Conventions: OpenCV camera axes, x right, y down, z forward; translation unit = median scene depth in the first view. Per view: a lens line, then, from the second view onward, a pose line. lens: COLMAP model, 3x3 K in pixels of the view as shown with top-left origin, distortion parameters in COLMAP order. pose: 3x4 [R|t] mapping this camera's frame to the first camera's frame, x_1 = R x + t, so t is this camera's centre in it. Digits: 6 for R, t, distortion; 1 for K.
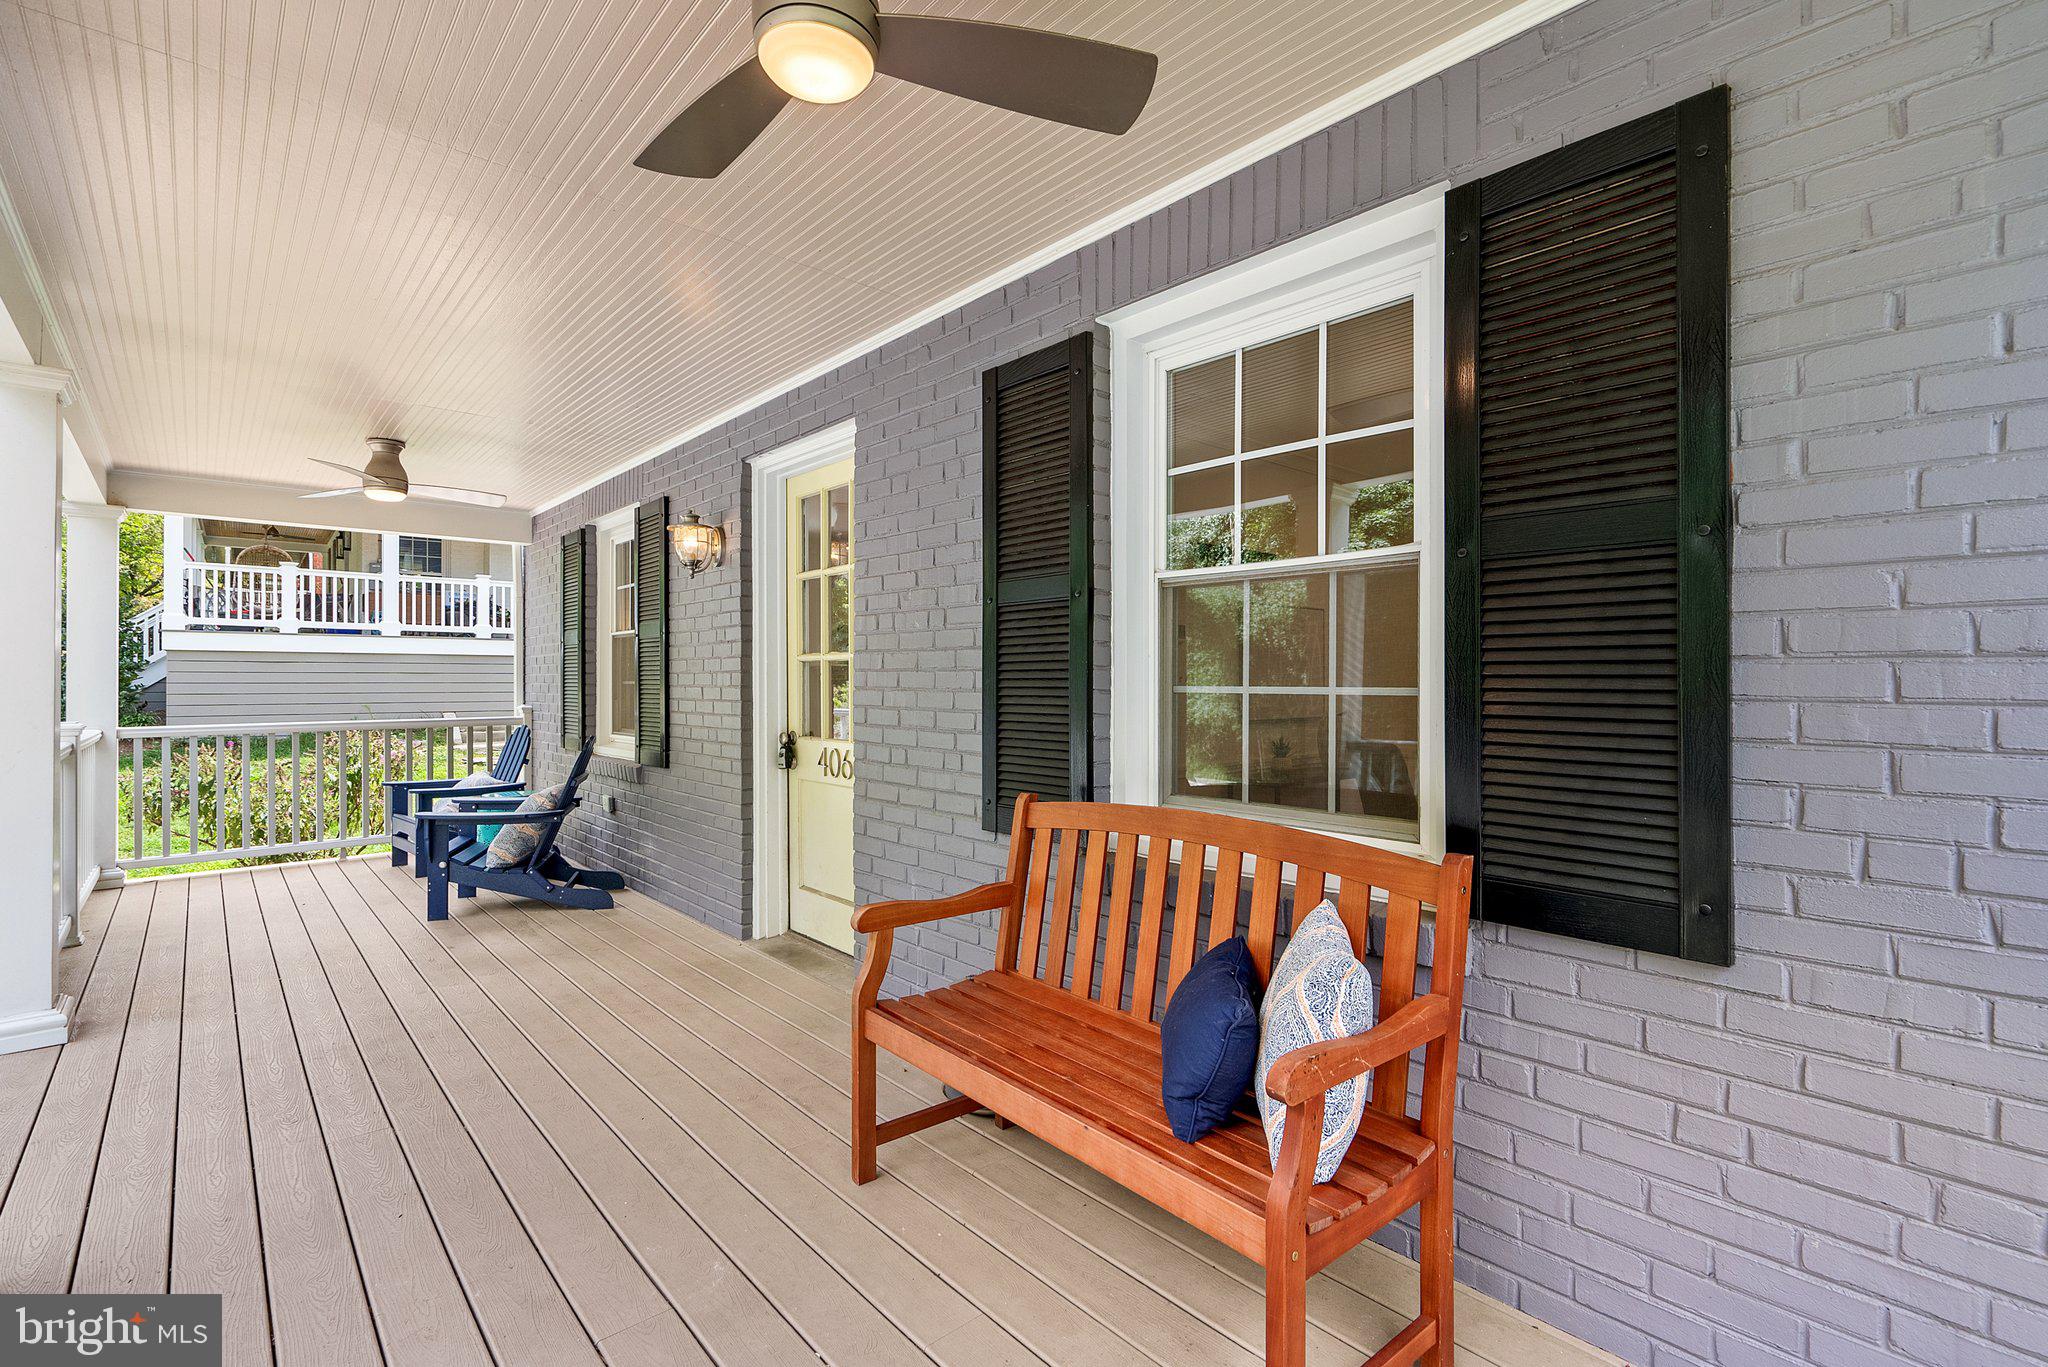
lens RADIAL K [[960.7, 0, 1023.9], [0, 960.7, 695.5], [0, 0, 1]] dist [-0.002868, 0.000142]
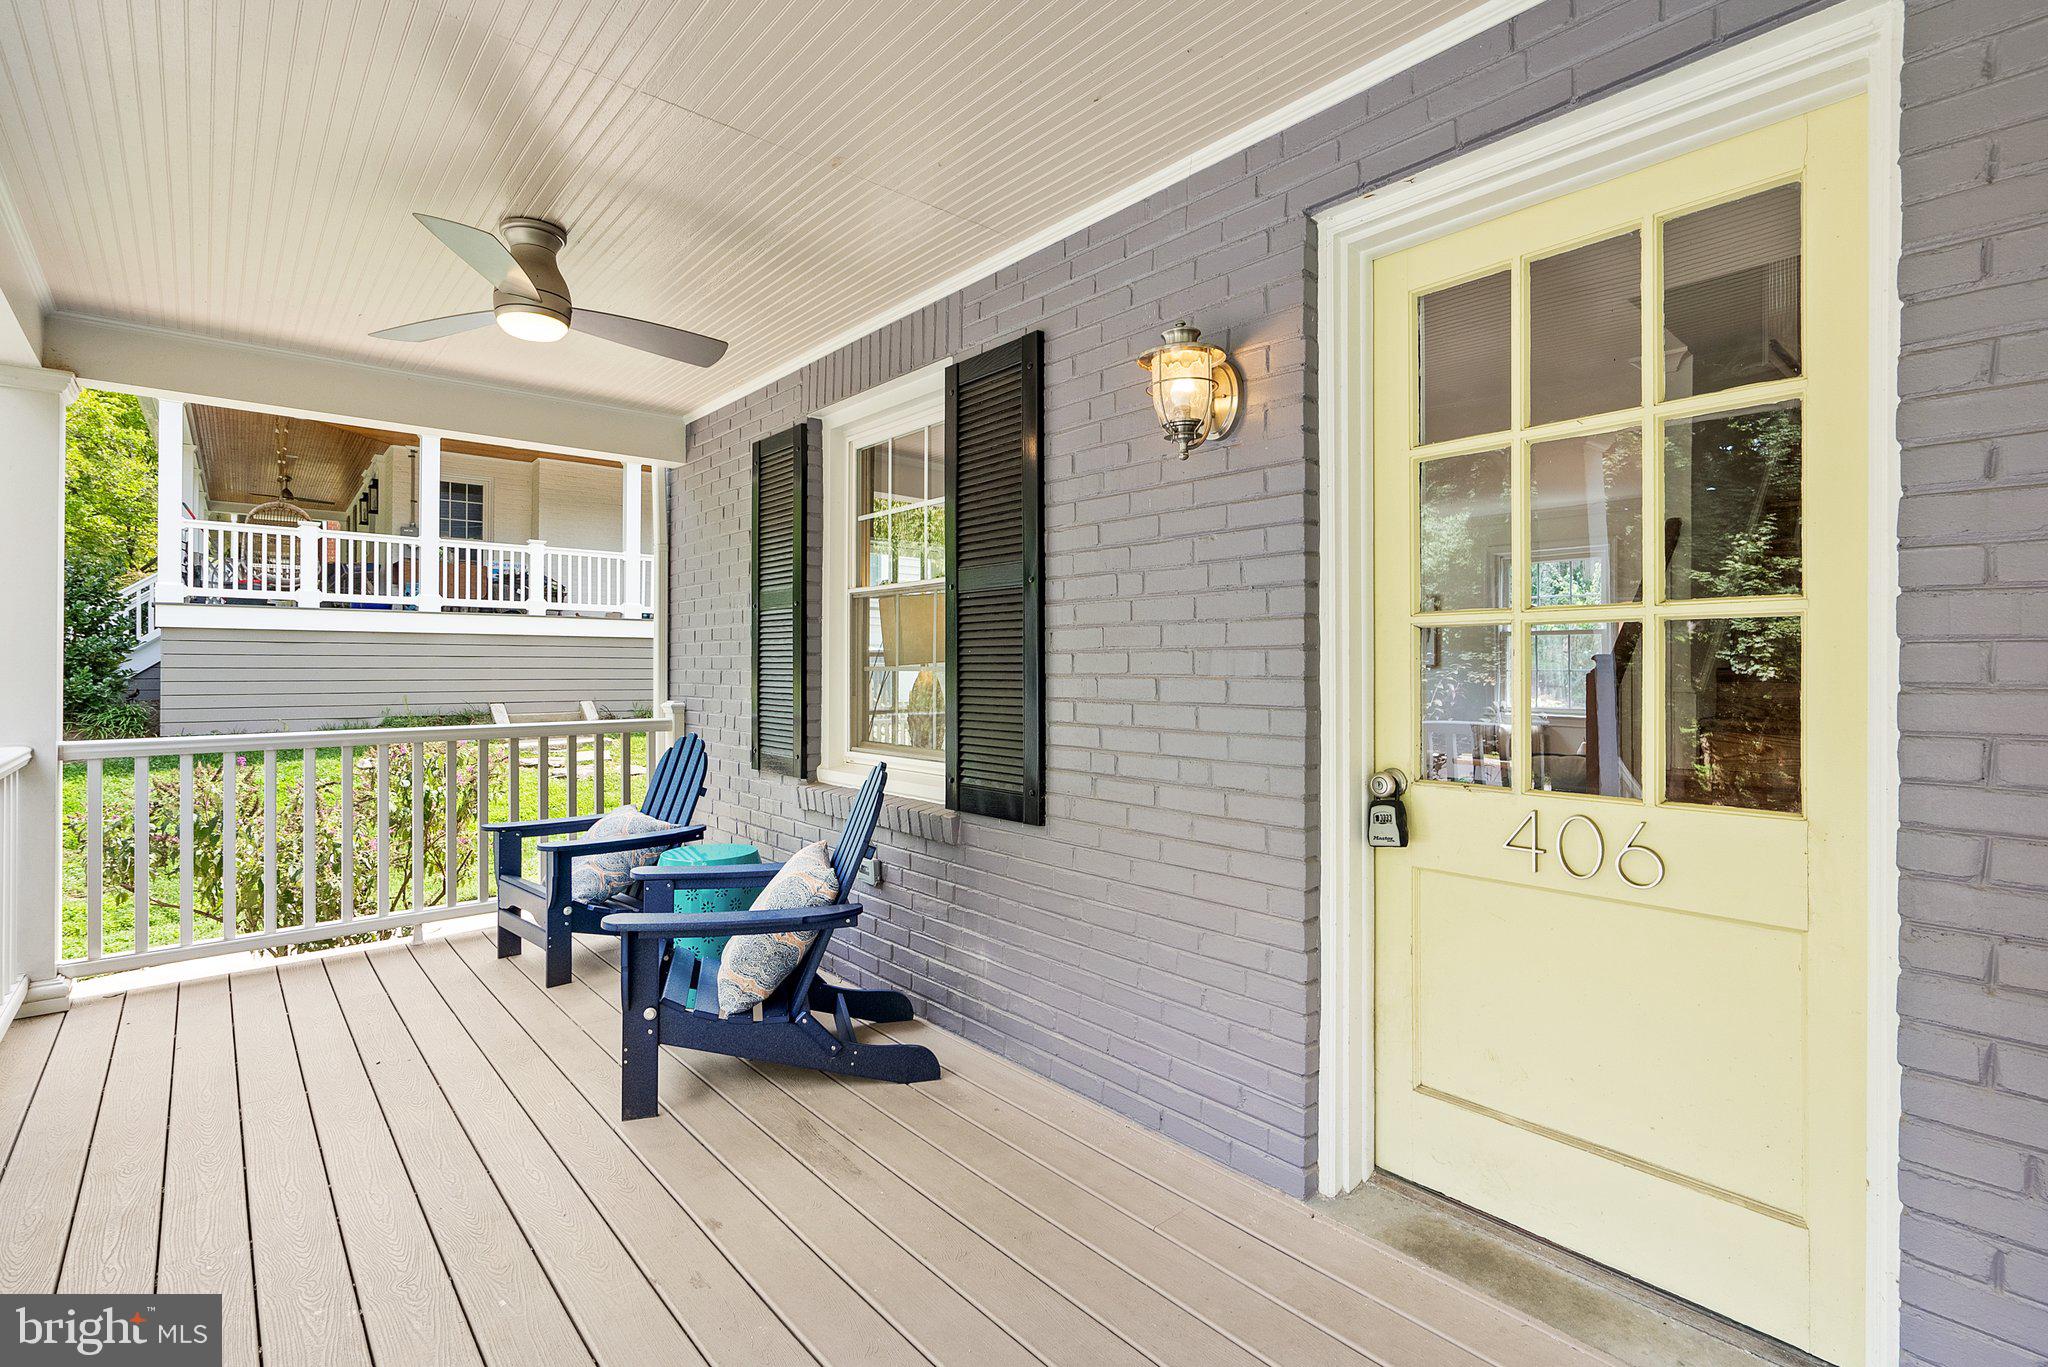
lens RADIAL K [[961.8, 0, 1018.5], [0, 961.8, 679.3], [0, 0, 1]] dist [-0.005216, 0.000493]
pose [[0.999983, 0.001821, -0.005626, -0.154397], [-0.001835, 0.999996, -0.002327, -0.002634], [0.005622, 0.002338, 0.999981, 0.182428]]
